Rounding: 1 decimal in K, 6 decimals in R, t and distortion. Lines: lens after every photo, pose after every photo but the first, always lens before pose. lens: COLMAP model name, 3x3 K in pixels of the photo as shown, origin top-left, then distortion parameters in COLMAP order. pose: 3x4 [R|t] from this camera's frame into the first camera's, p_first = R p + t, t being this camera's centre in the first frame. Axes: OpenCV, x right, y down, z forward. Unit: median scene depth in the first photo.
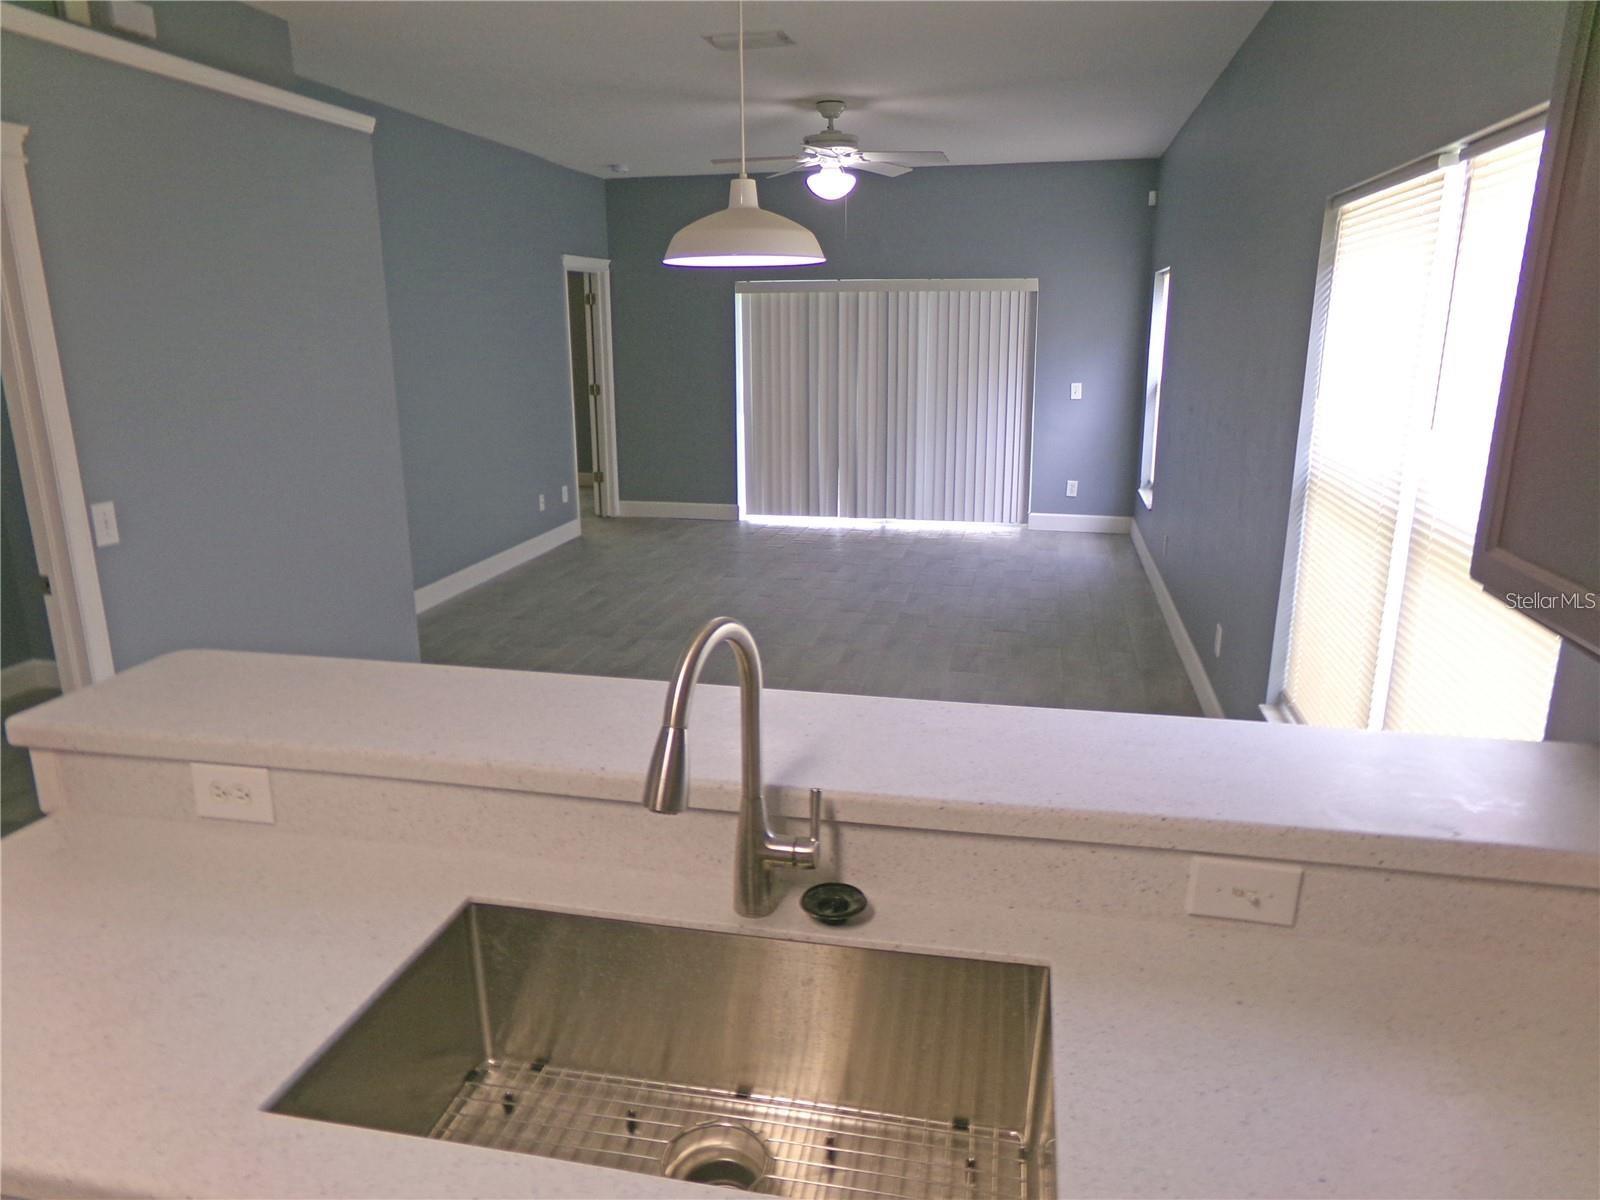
lens RADIAL K [[1099.2, 0, 800.0], [0, 1099.2, 600.0], [0, 0, 1]] dist [-0.062371, 0.128971]
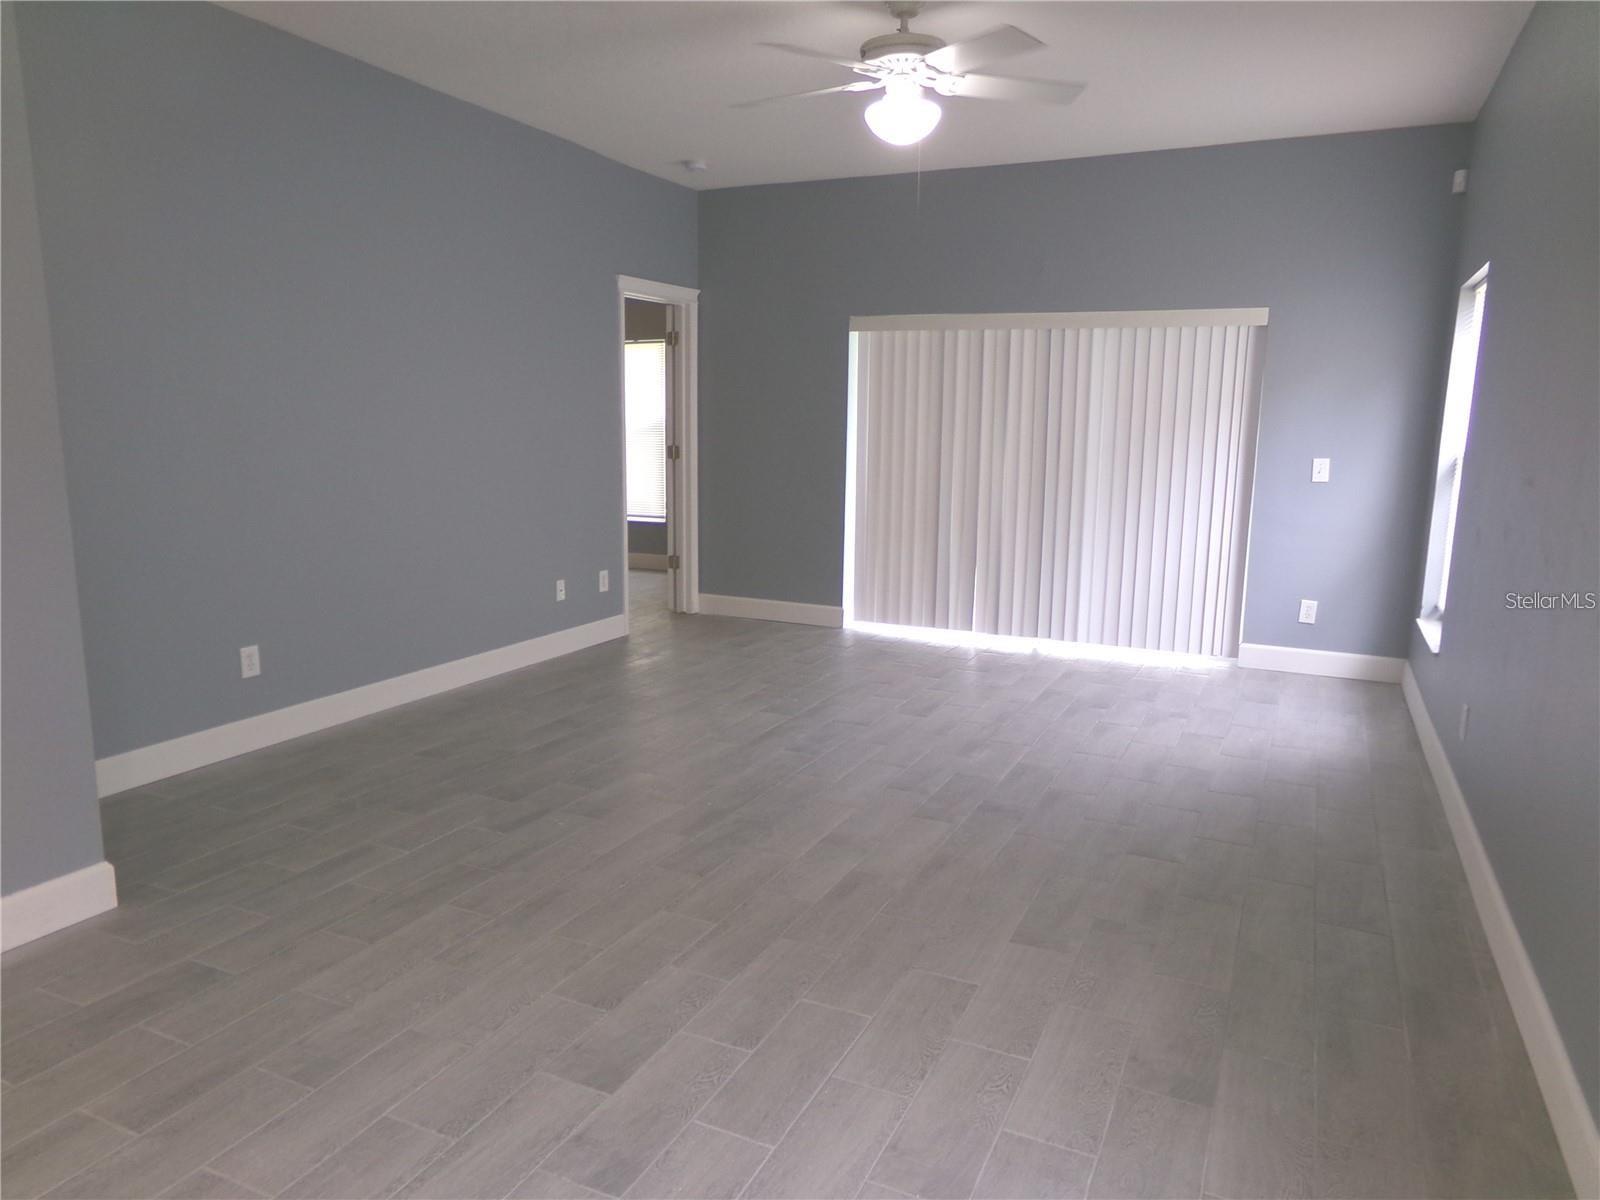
lens RADIAL K [[1099.2, 0, 800.0], [0, 1099.2, 600.0], [0, 0, 1]] dist [-0.062371, 0.128971]
pose [[0.974530, 0.055191, -0.217358, 0.087703], [-0.073624, 0.994260, -0.077634, -0.032857], [0.211826, 0.091659, 0.973000, 0.275128]]
